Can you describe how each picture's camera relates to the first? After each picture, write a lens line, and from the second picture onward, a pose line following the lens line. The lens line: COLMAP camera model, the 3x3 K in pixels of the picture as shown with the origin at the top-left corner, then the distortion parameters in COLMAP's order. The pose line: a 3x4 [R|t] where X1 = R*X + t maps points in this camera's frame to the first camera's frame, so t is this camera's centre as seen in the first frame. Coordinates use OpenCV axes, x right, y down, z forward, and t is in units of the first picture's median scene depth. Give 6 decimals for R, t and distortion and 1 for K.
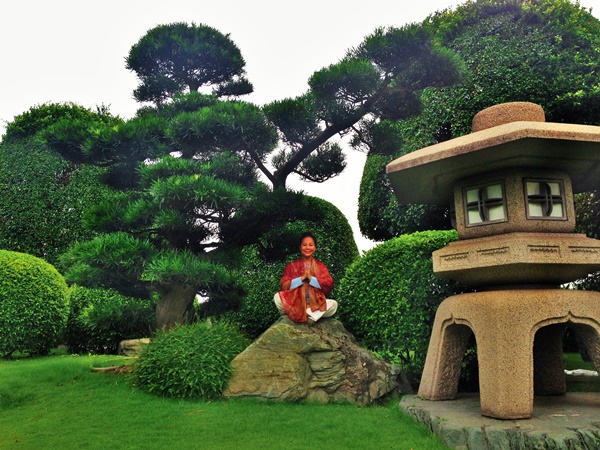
lens RADIAL K [[592.7, 0, 298.4], [0, 592.7, 243.6], [0, 0, 1]] dist [0.029708, 0.000000]
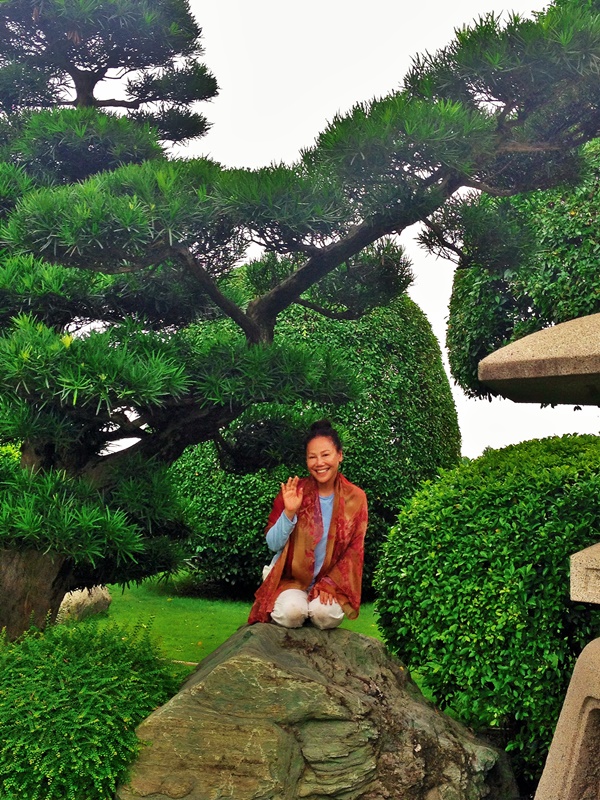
lens RADIAL K [[1215.9, 0, 303.8], [0, 1215.9, 453.0], [0, 0, 1]] dist [0.036522, 0.000000]
pose [[0.998585, 0.043363, -0.030792, 0.040056], [-0.039042, 0.990845, 0.129232, -0.149439], [0.036114, -0.127847, 0.991136, 0.068373]]
